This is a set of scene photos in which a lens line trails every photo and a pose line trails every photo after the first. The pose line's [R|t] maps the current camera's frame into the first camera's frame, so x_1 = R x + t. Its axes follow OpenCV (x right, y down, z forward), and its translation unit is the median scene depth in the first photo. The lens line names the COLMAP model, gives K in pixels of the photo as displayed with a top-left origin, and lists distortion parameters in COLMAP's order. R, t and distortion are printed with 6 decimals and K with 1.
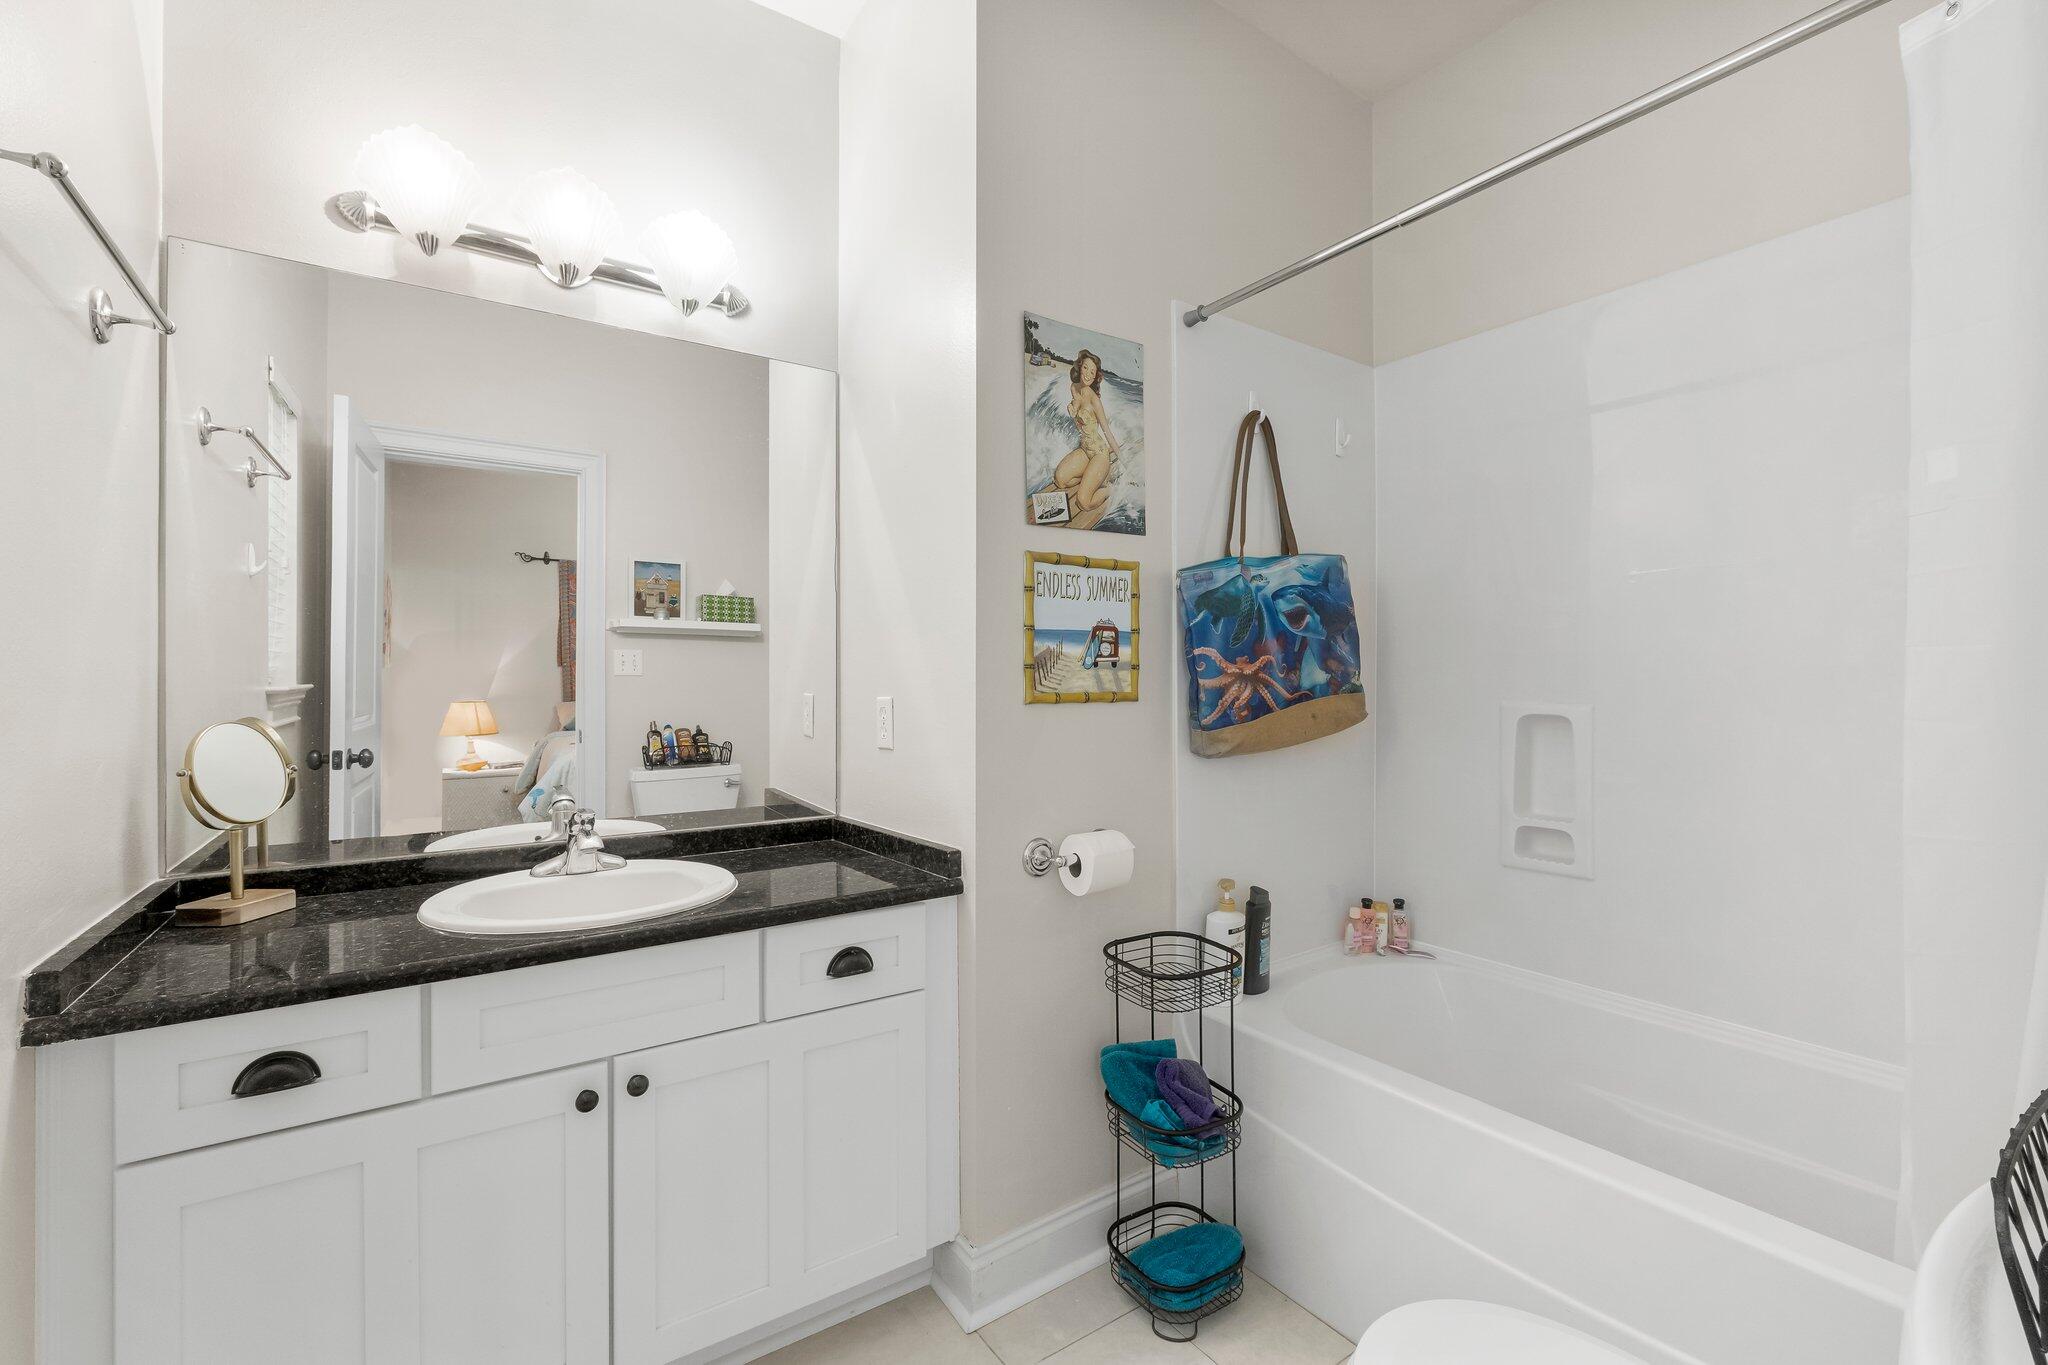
lens RADIAL K [[862.3, 0, 1029.1], [0, 862.3, 669.1], [0, 0, 1]] dist [-0.007332, -0.000251]
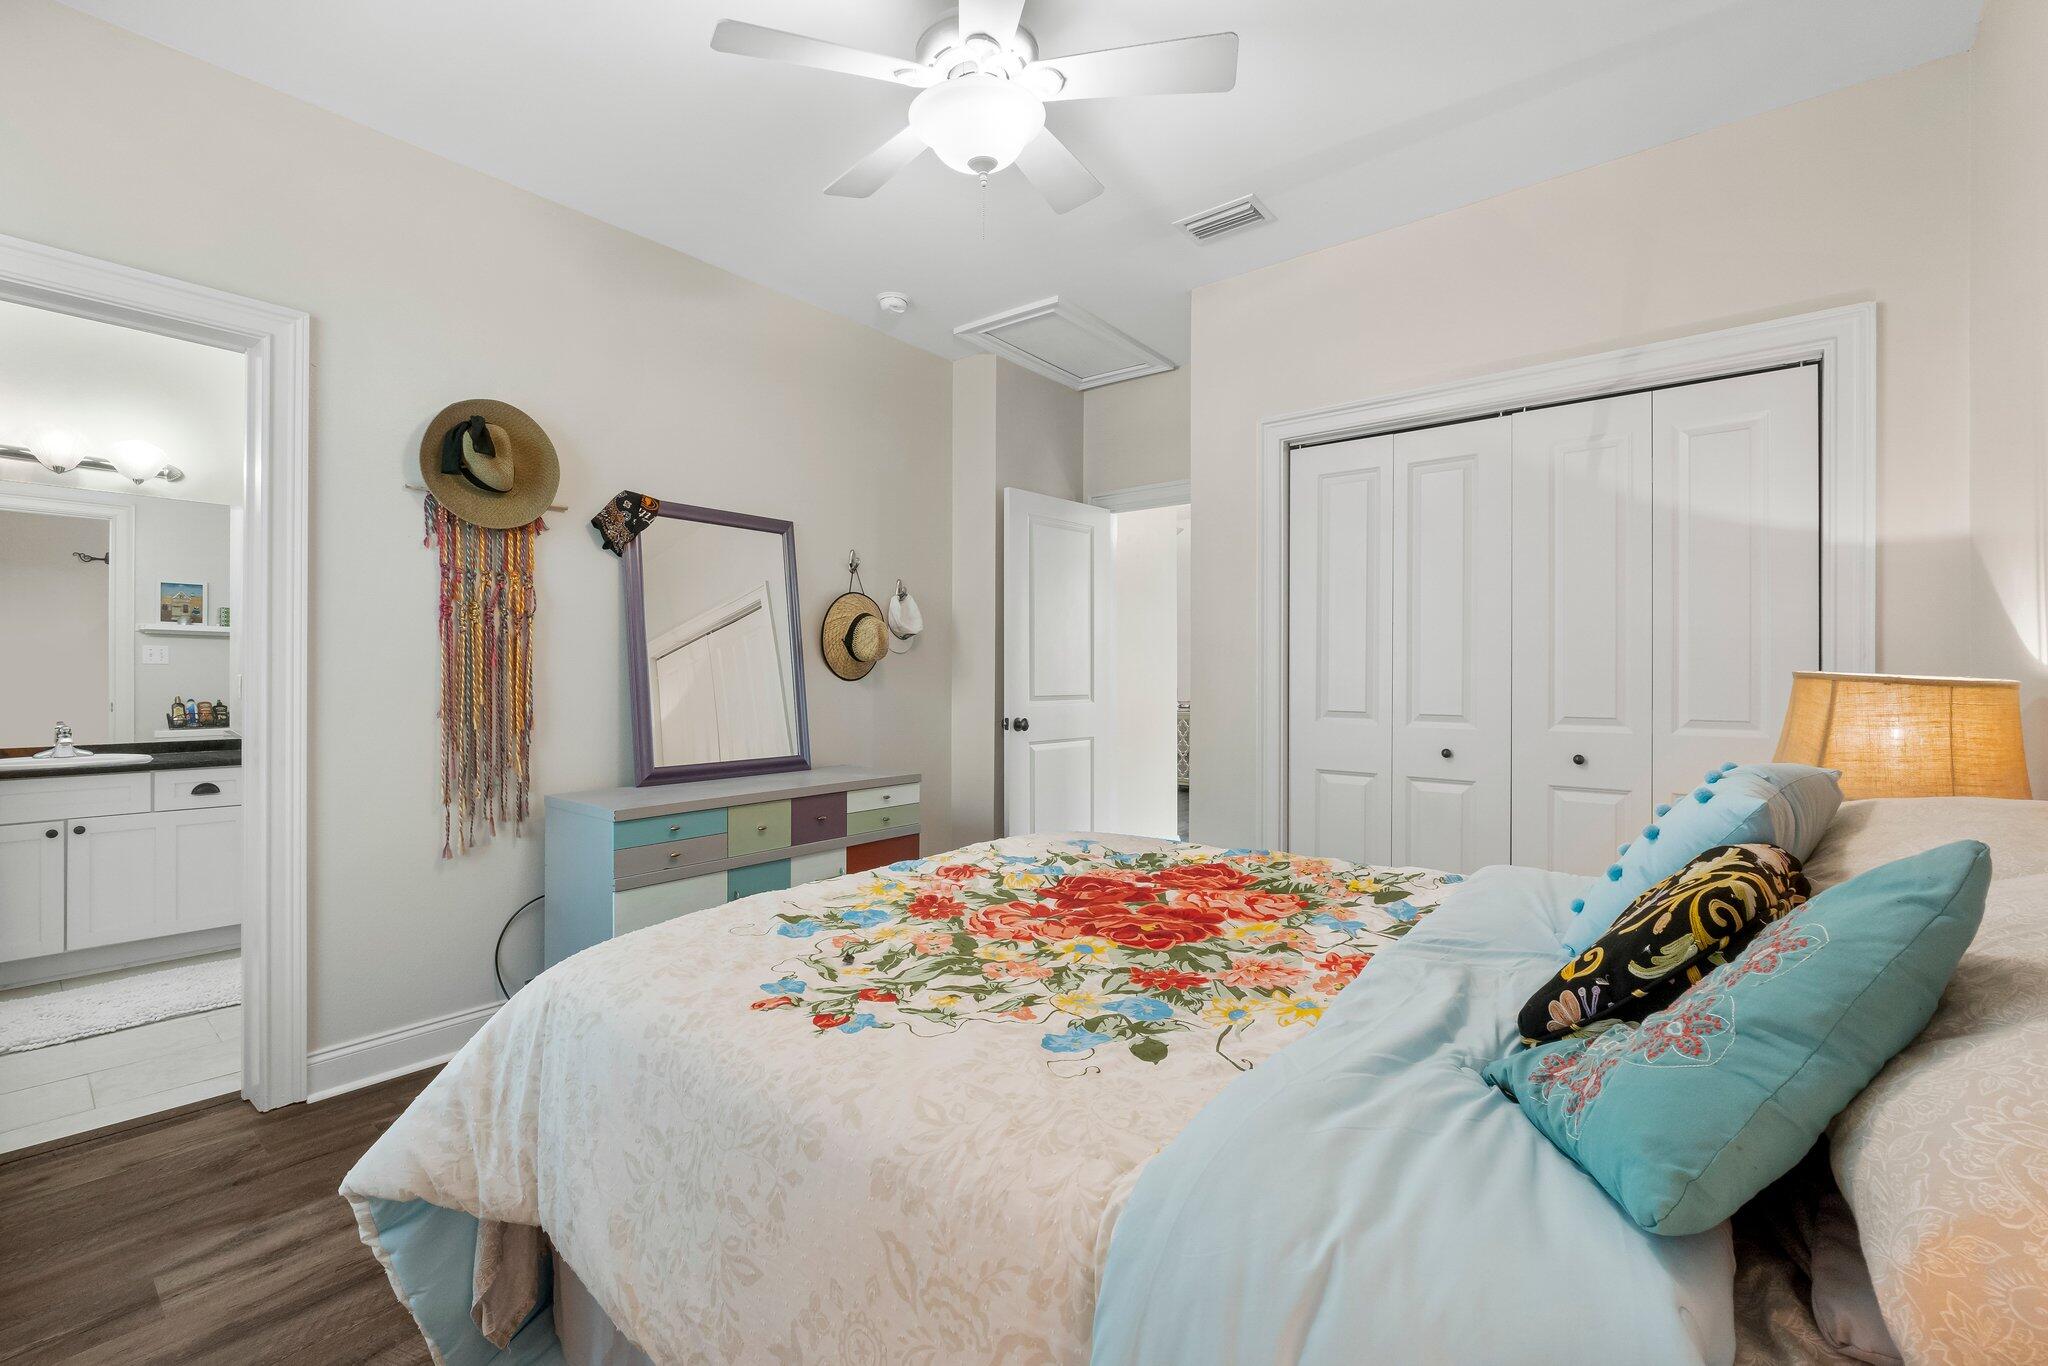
lens RADIAL K [[862.3, 0, 1029.1], [0, 862.3, 669.6], [0, 0, 1]] dist [-0.007332, -0.000251]
pose [[0.960758, 0.009276, 0.277232, 0.518146], [-0.011210, 0.999923, 0.005393, -0.006641], [-0.277161, -0.008289, 0.960788, -0.737669]]
